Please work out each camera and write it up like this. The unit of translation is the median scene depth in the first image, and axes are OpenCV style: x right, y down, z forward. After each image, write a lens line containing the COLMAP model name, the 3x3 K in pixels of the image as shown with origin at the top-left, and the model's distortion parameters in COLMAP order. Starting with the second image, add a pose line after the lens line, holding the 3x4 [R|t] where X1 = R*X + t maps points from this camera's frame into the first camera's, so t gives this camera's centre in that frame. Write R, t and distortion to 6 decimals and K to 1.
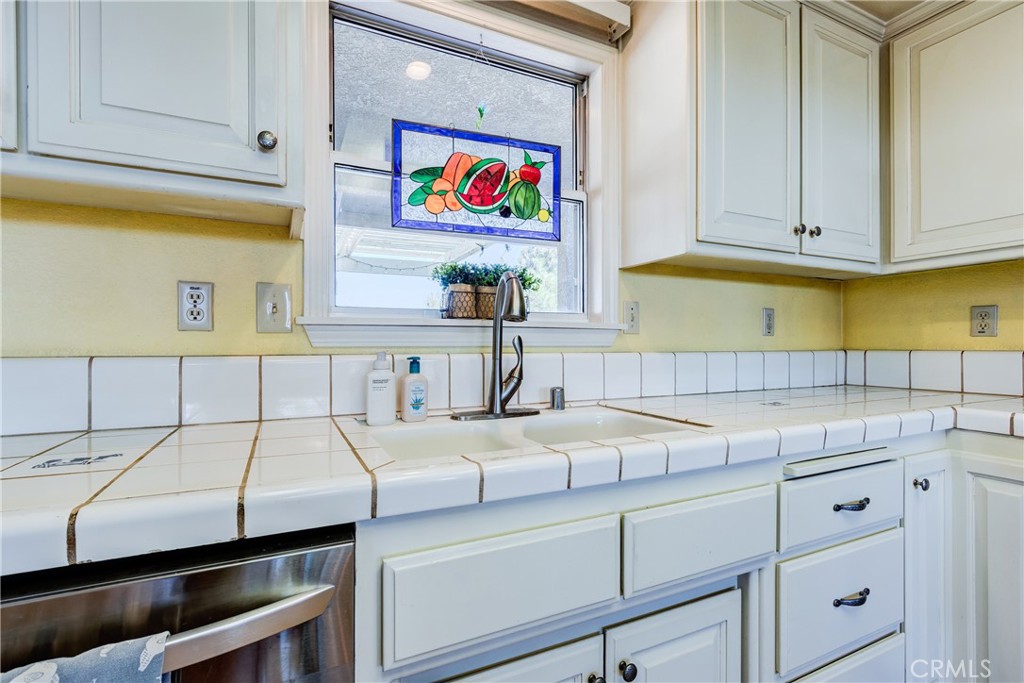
lens RADIAL K [[465.6, 0, 497.7], [0, 465.6, 345.3], [0, 0, 1]] dist [0.006165, -0.000408]
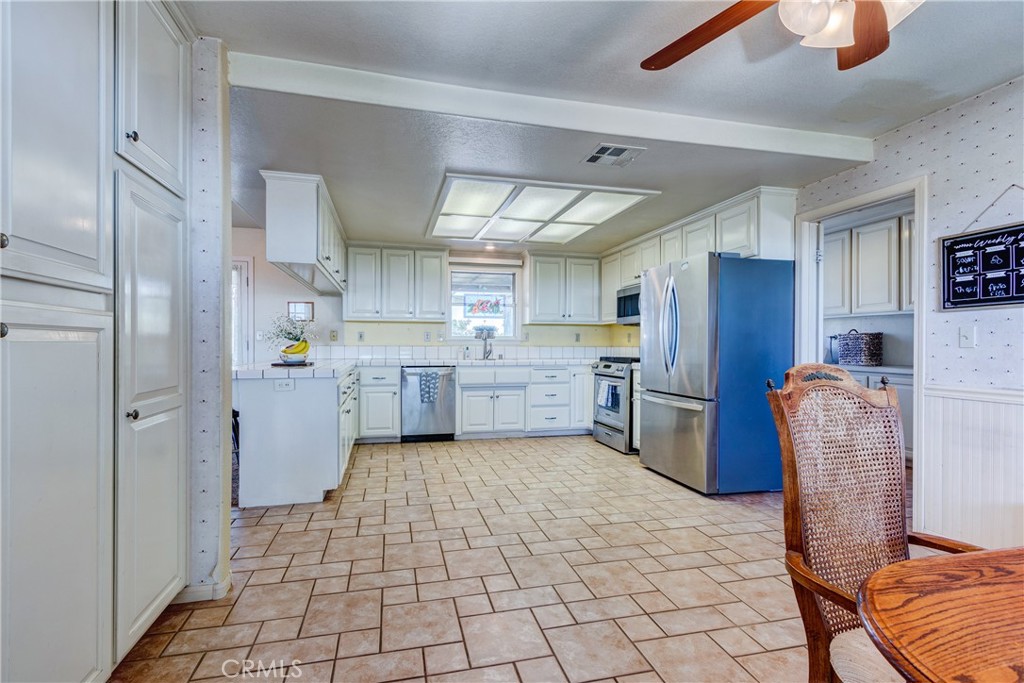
lens RADIAL K [[467.2, 0, 498.4], [0, 467.2, 345.1], [0, 0, 1]] dist [0.009639, -0.001207]
pose [[0.978969, 0.005016, -0.203946, 0.996650], [-0.004357, 0.999984, 0.003677, -0.010258], [0.203961, -0.002711, 0.978975, -3.268175]]
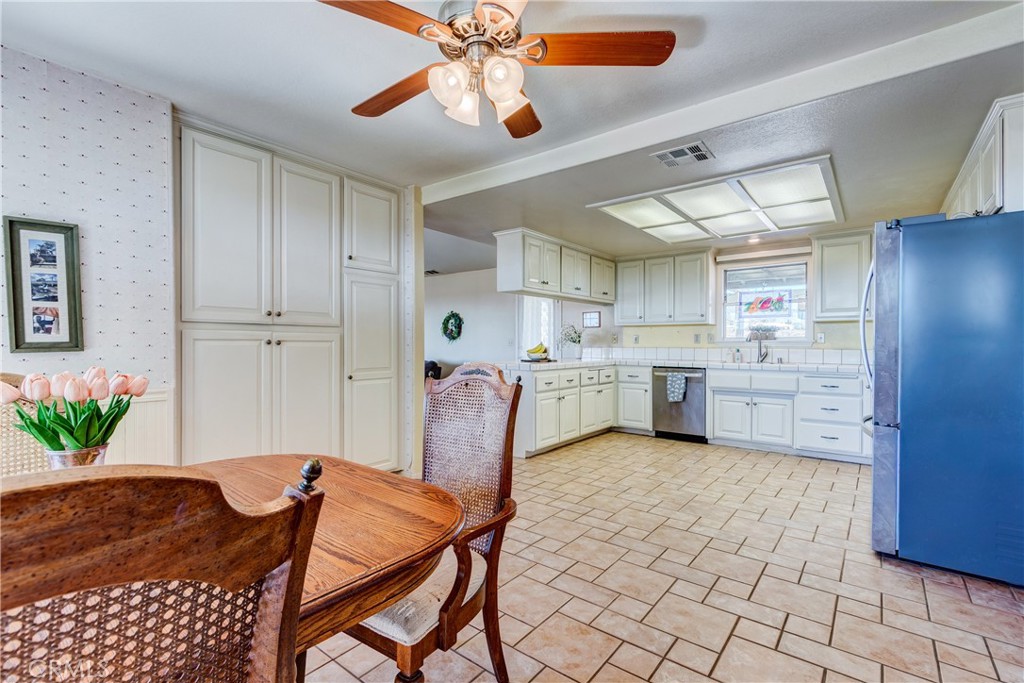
lens RADIAL K [[465.6, 0, 497.7], [0, 465.6, 345.3], [0, 0, 1]] dist [0.006165, -0.000408]
pose [[0.431087, 0.004500, -0.902299, 2.579250], [-0.000663, 0.999989, 0.004671, -0.027118], [0.902310, -0.001416, 0.431085, -2.730522]]
